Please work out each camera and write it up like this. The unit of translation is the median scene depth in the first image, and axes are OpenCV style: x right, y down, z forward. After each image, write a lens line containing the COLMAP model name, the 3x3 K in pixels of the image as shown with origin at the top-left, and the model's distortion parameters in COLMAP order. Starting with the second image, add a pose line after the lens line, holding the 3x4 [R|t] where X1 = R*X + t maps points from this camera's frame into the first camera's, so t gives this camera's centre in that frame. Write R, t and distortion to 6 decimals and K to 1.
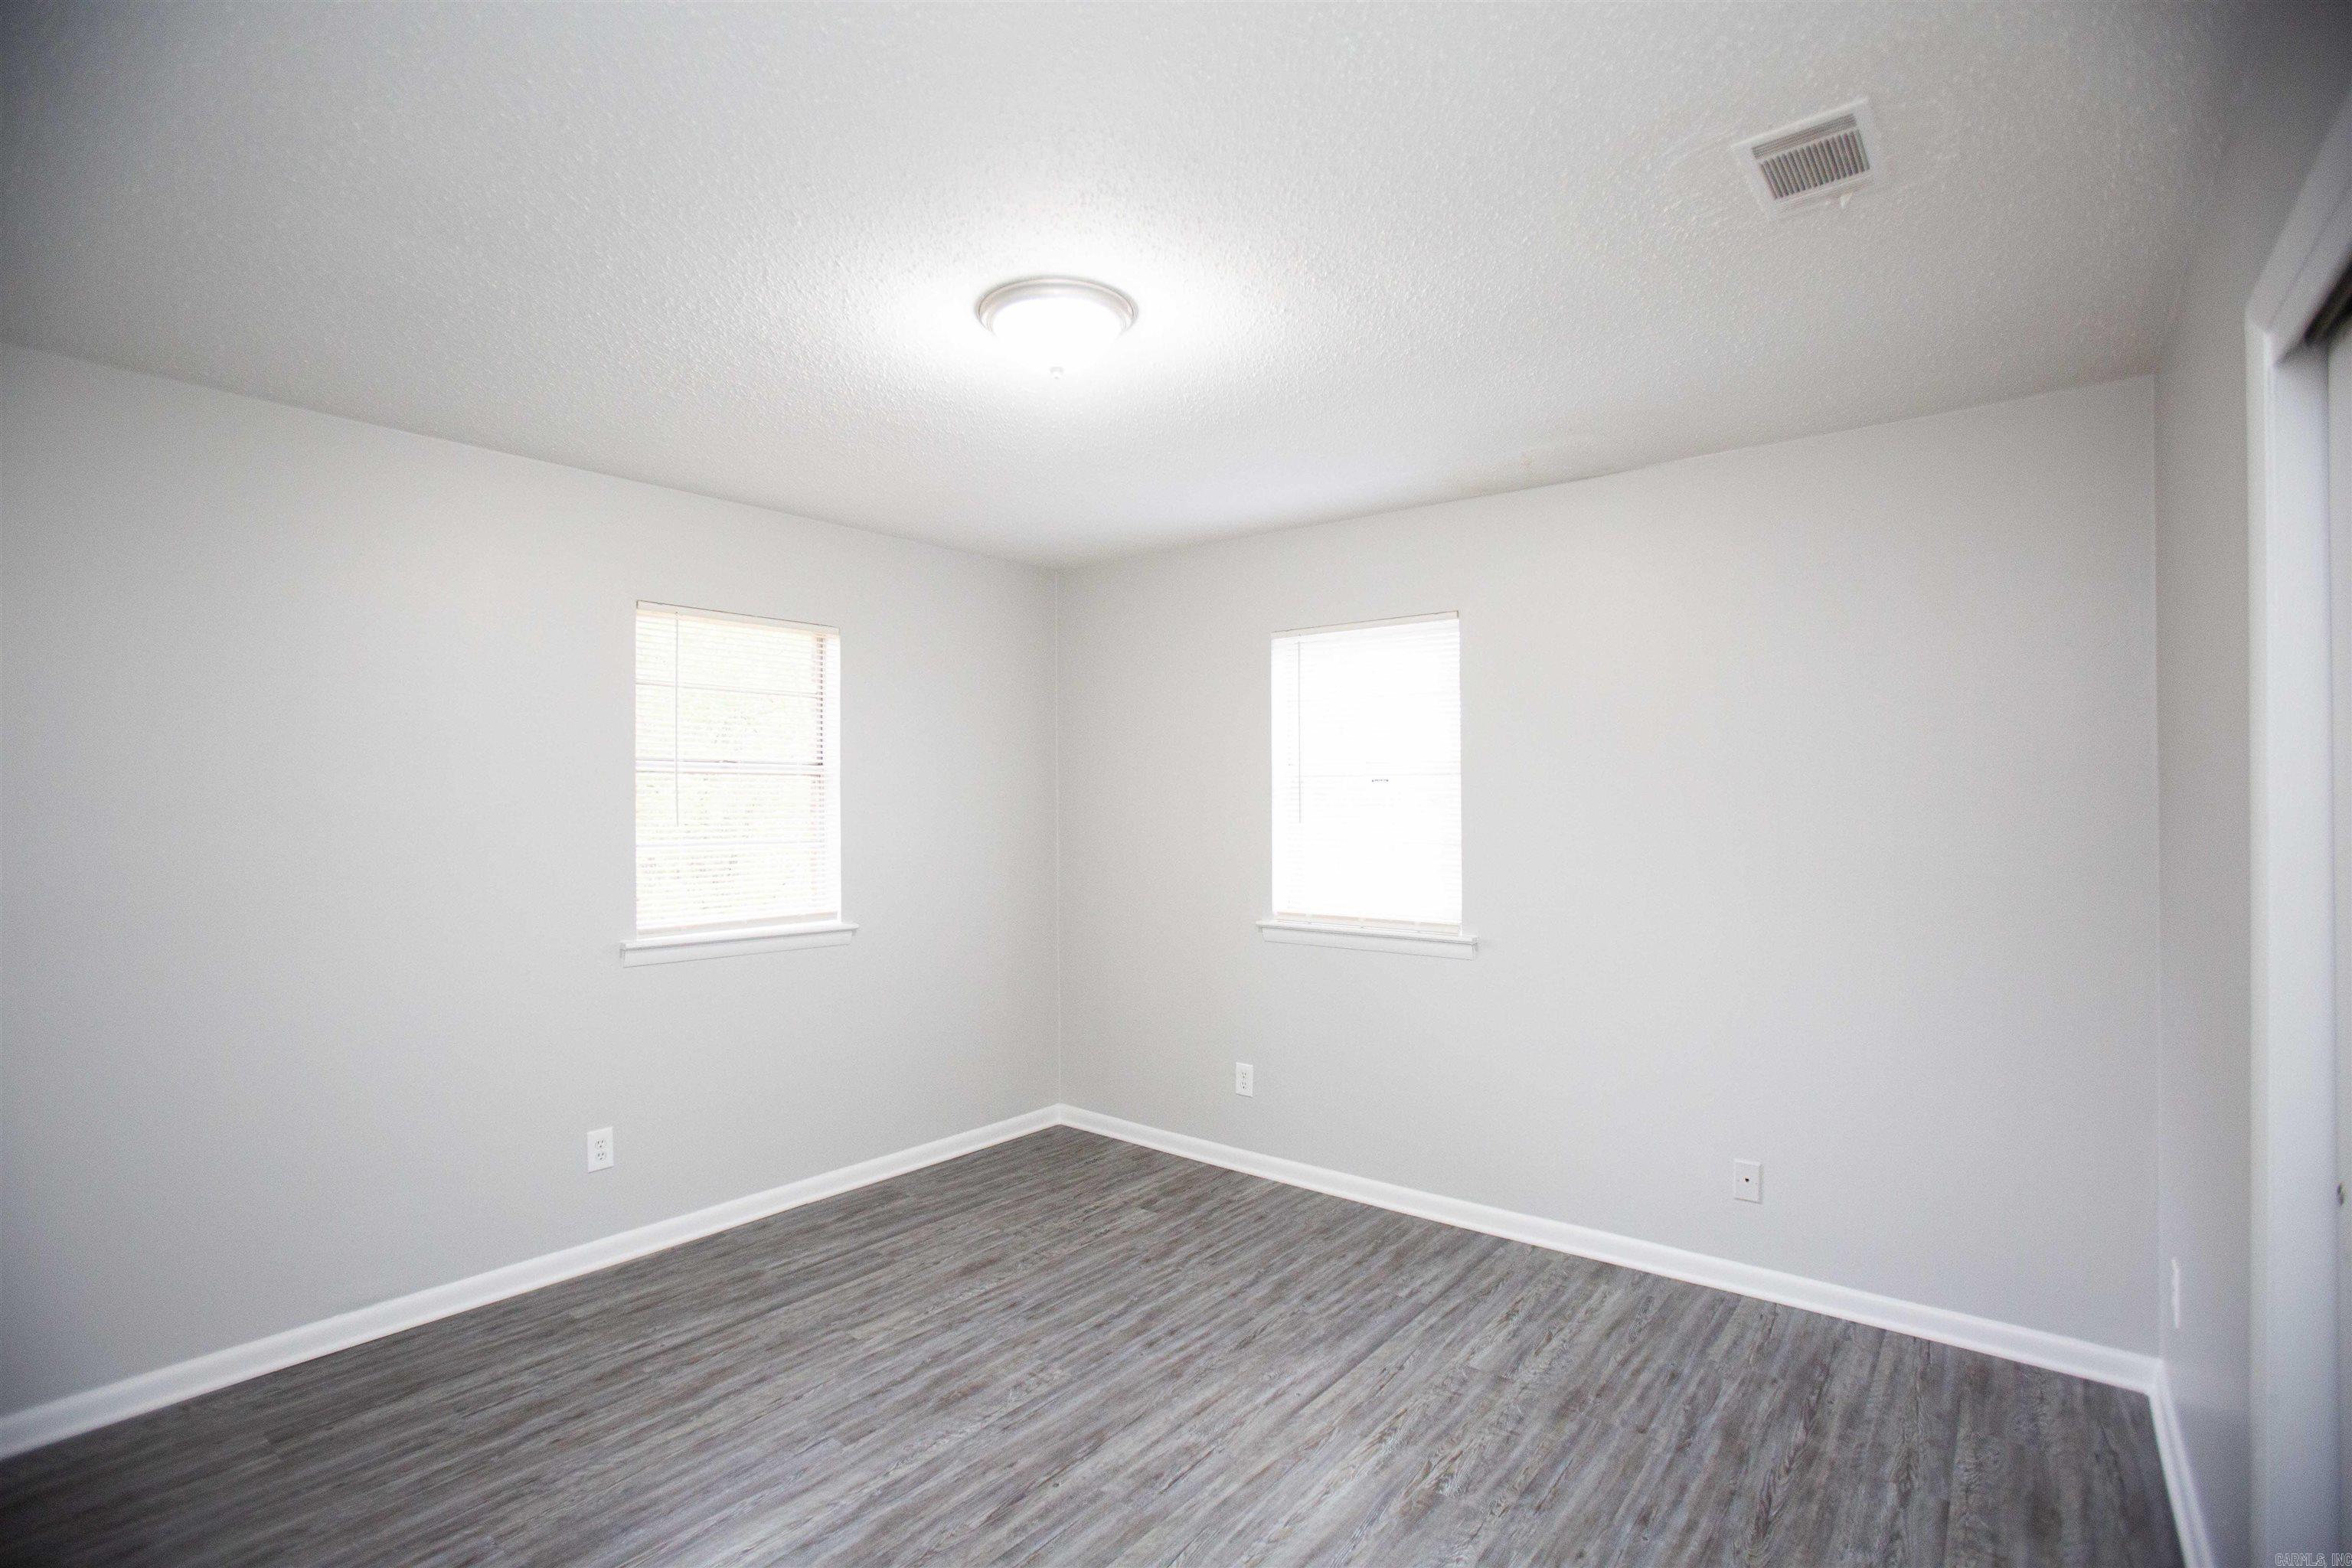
lens RADIAL K [[1086.1, 0, 1155.0], [0, 1086.1, 793.4], [0, 0, 1]] dist [-0.072795, 0.029465]
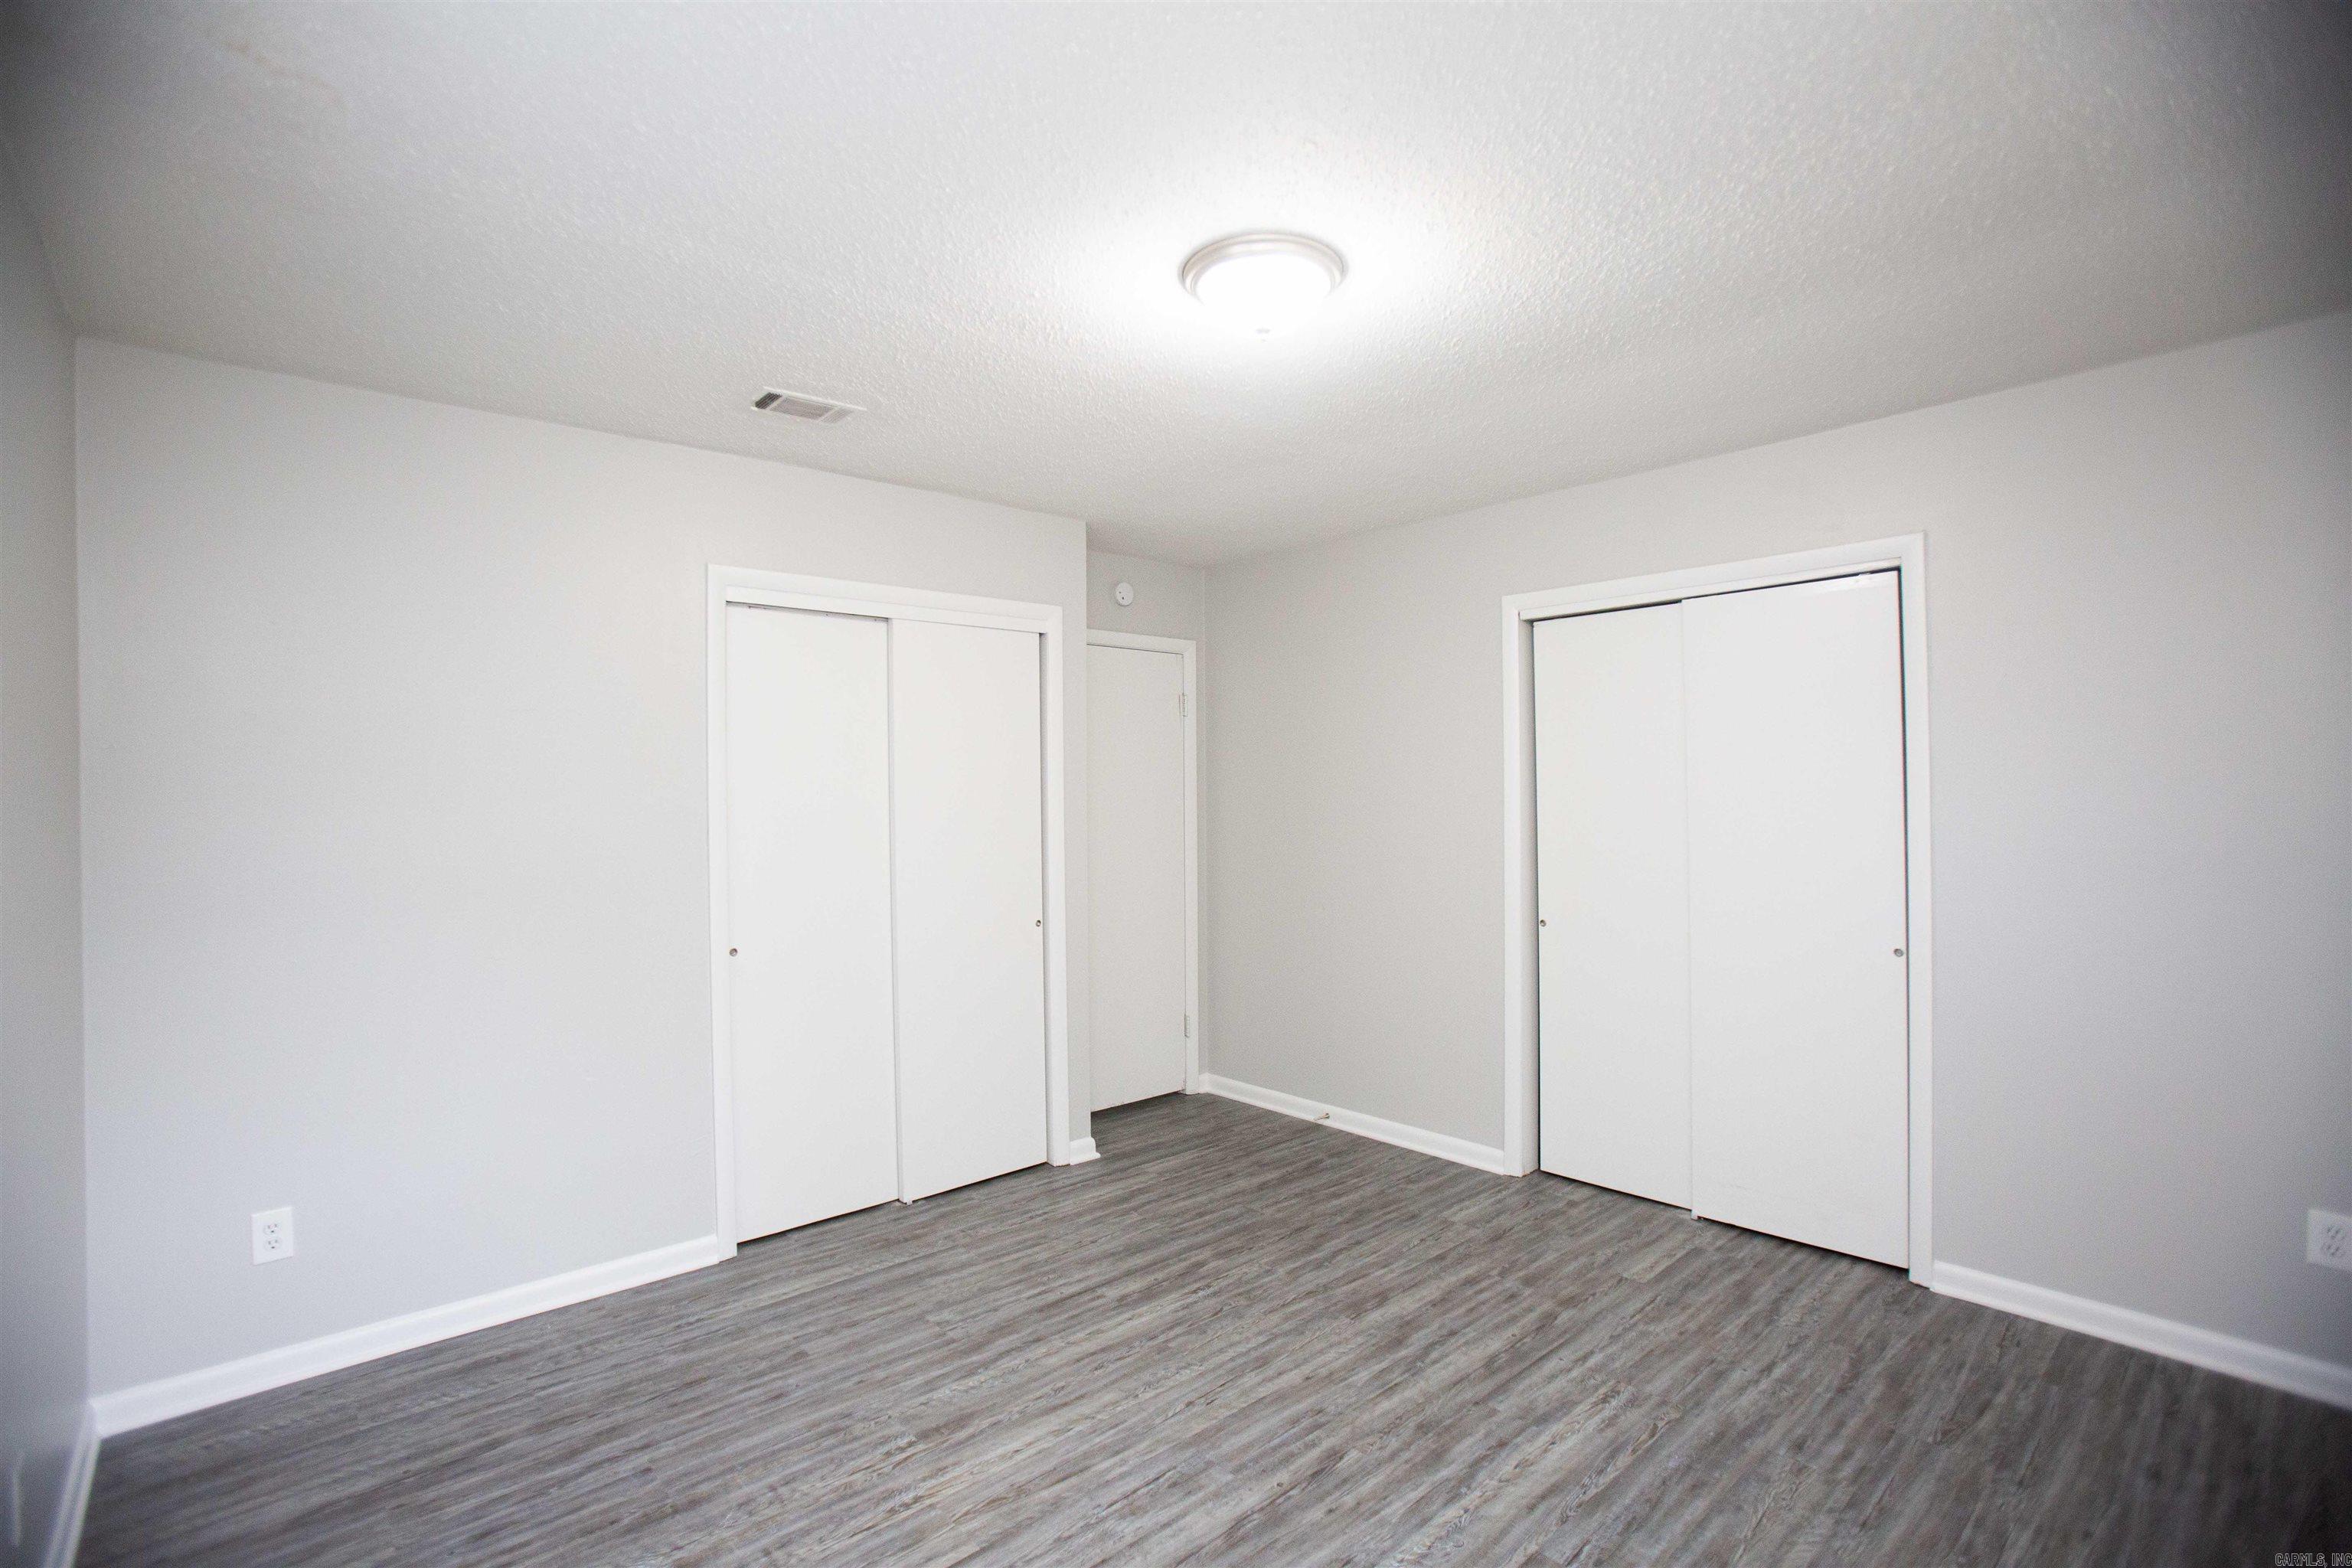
lens RADIAL K [[1086.1, 0, 1155.0], [0, 1086.1, 793.4], [0, 0, 1]] dist [-0.072795, 0.029465]
pose [[-0.986659, 0.015245, 0.162087, -0.147299], [0.014615, 0.999880, -0.005077, 0.023818], [-0.162145, -0.002640, -0.986763, 1.974219]]
